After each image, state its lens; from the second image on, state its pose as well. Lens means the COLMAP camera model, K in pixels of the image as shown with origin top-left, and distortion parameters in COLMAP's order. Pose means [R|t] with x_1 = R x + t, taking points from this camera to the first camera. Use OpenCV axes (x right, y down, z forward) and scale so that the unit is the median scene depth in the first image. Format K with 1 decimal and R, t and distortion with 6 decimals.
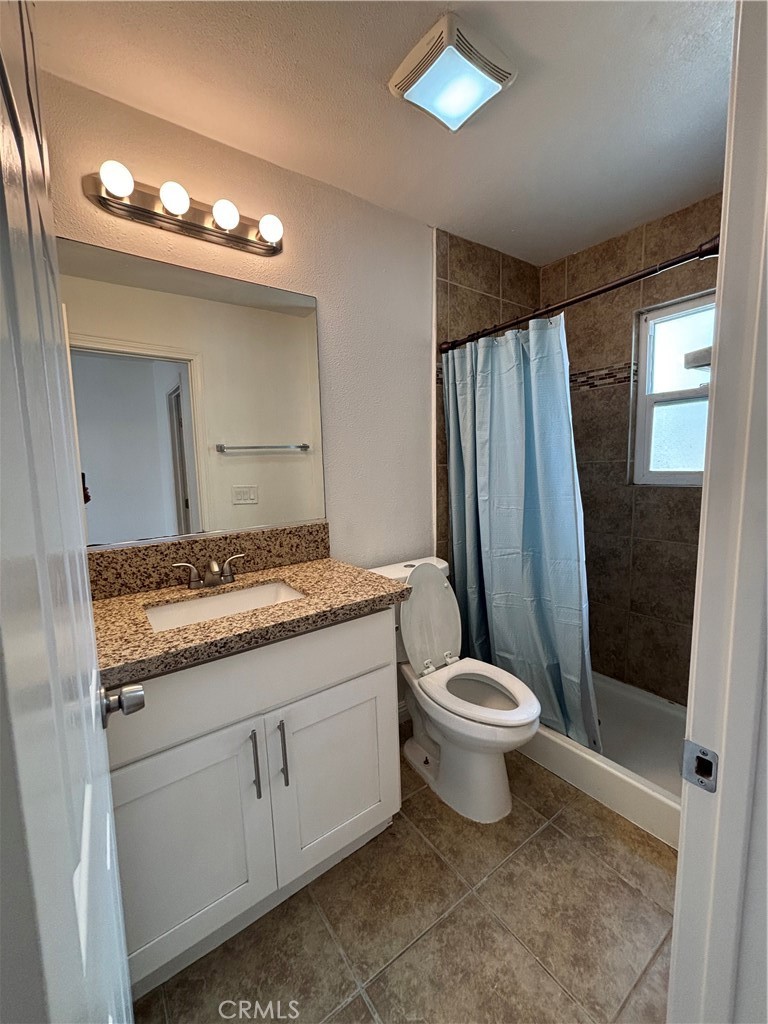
lens RADIAL K [[411.0, 0, 382.5], [0, 411.0, 512.7], [0, 0, 1]] dist [-0.000050, 0.001319]
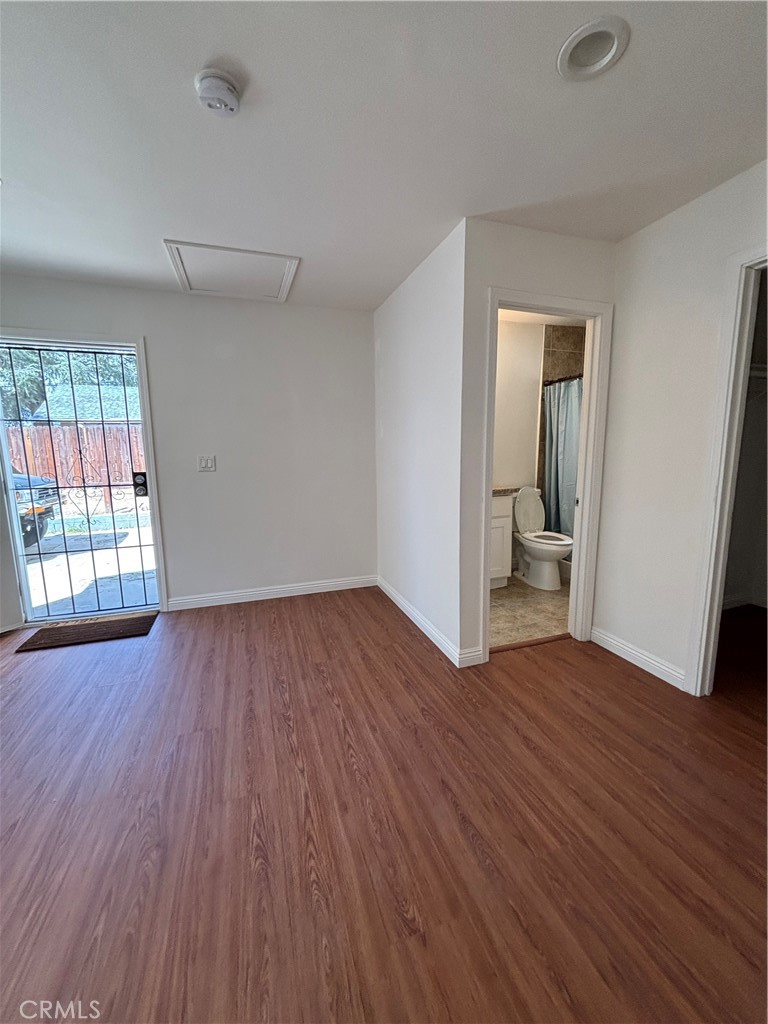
lens RADIAL K [[411.0, 0, 381.0], [0, 411.0, 509.5], [0, 0, 1]] dist [-0.000050, 0.001319]
pose [[0.956973, 0.053914, -0.285125, -0.017424], [-0.043190, 0.998108, 0.043770, 0.173100], [0.286945, -0.029572, 0.957491, -1.268409]]
